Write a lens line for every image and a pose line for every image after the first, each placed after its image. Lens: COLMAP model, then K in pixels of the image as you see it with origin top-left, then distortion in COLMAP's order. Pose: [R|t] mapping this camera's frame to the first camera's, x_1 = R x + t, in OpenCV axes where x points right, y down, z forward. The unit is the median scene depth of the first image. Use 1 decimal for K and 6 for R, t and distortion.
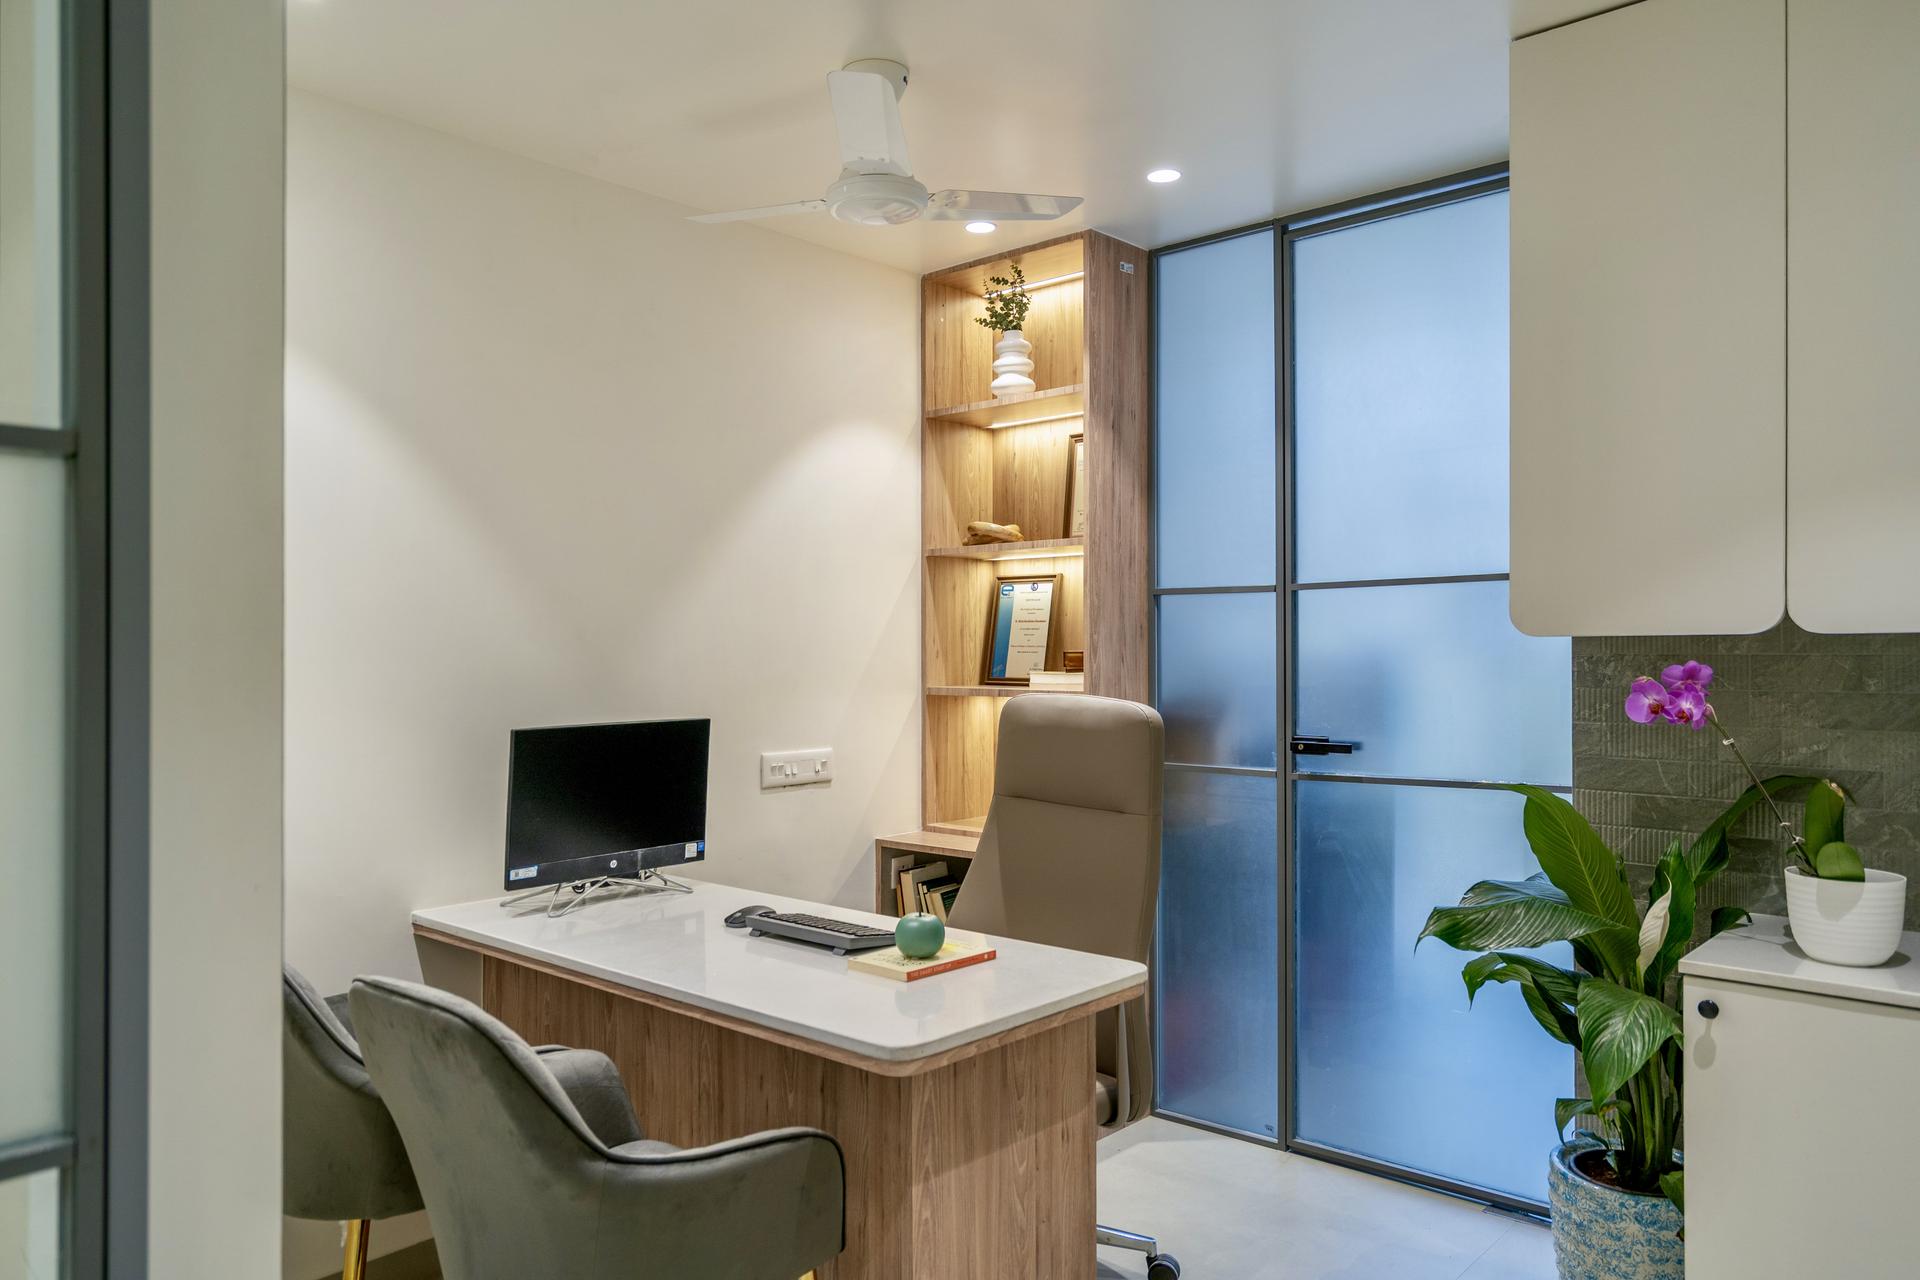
lens RADIAL K [[1320.8, 0, 960.0], [0, 1320.8, 640.0], [0, 0, 1]] dist [0.003966, 0.000472]
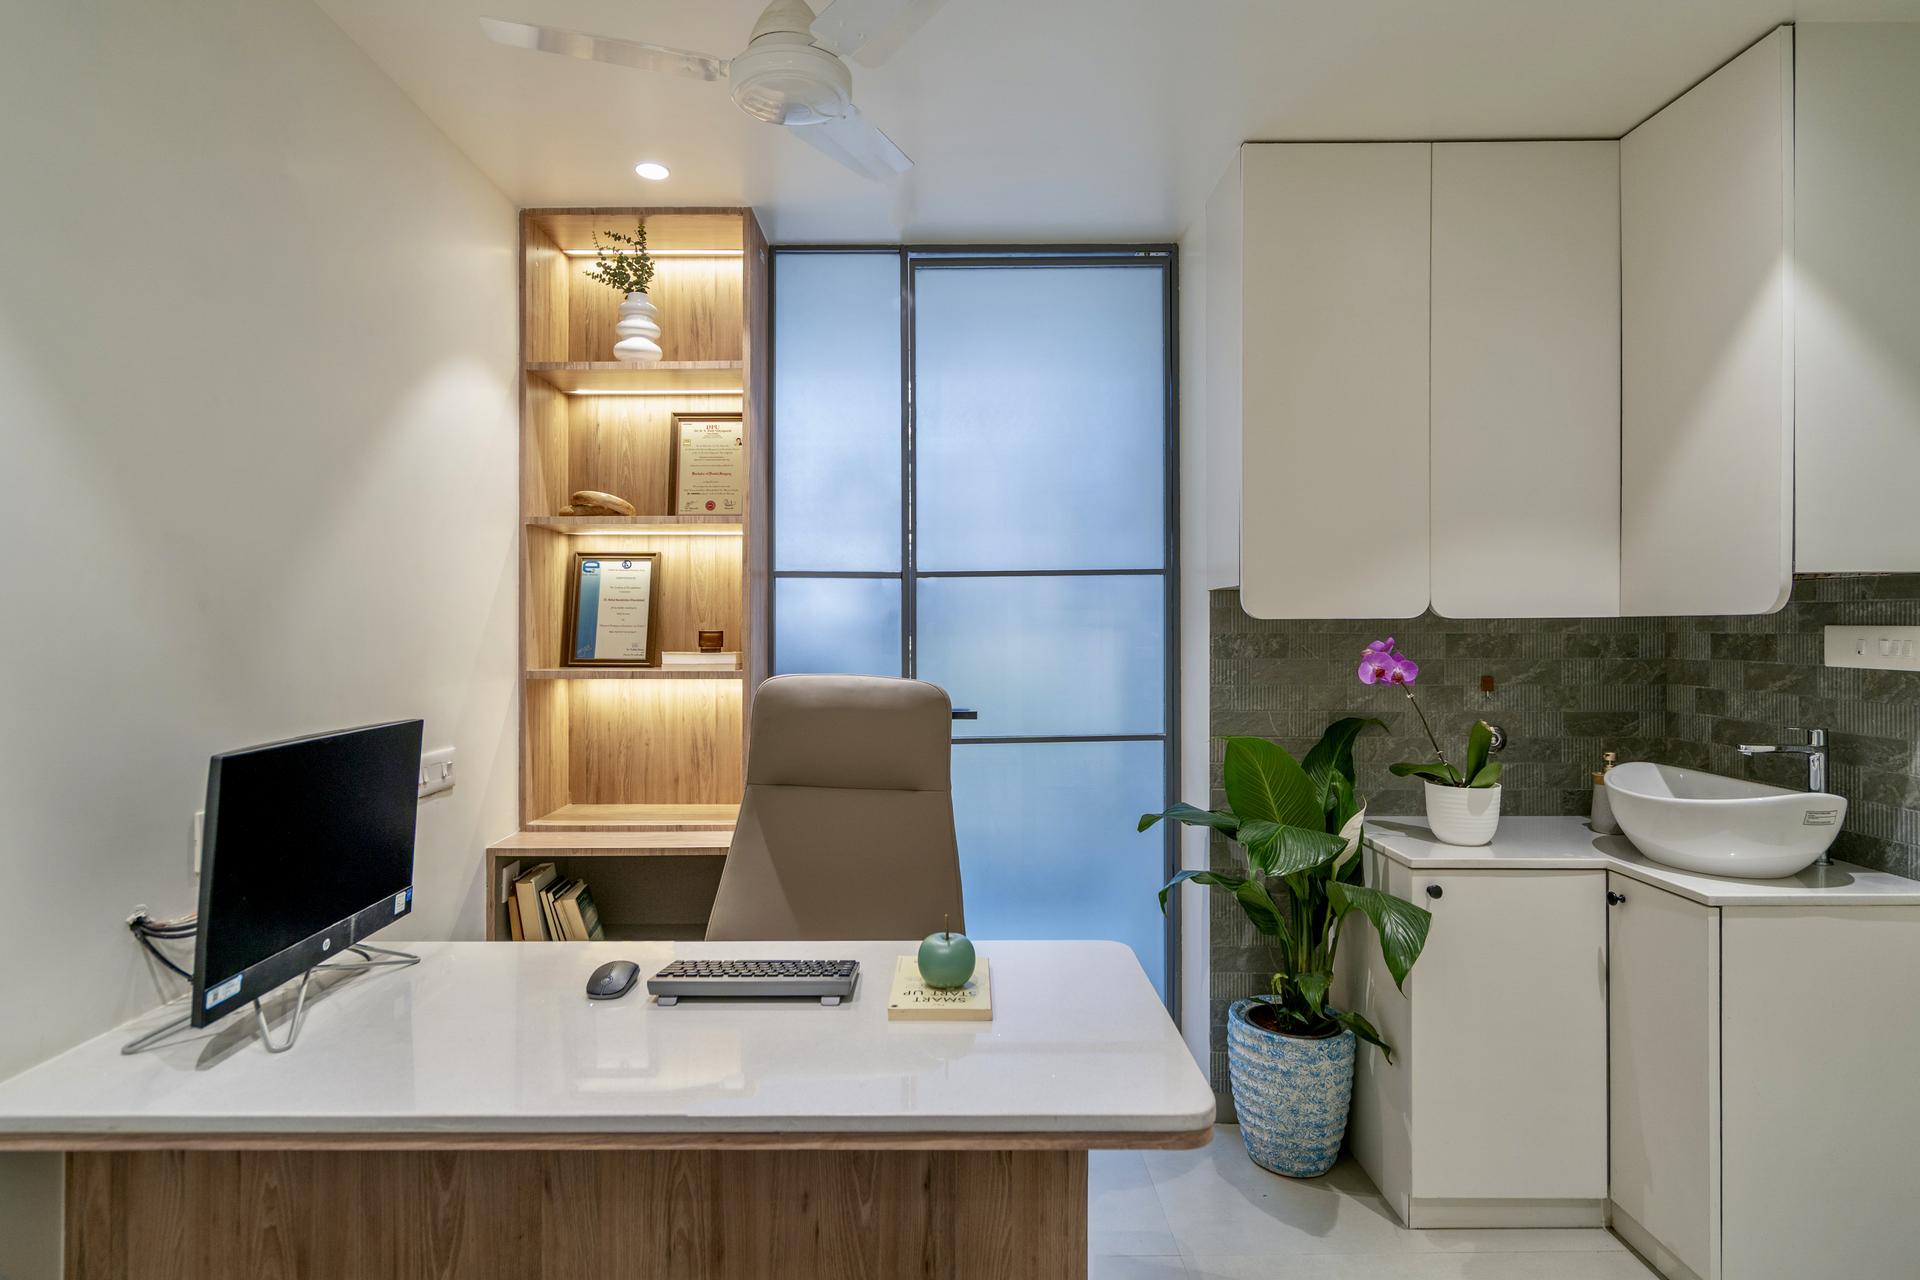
lens RADIAL K [[1009.9, 0, 951.5], [0, 1009.9, 633.5], [0, 0, 1]] dist [0.001536, 0.000515]
pose [[0.742266, 0.002543, 0.670100, -0.280662], [-0.006696, 0.999971, 0.003621, 0.006415], [-0.670072, -0.007175, 0.742262, 0.310797]]
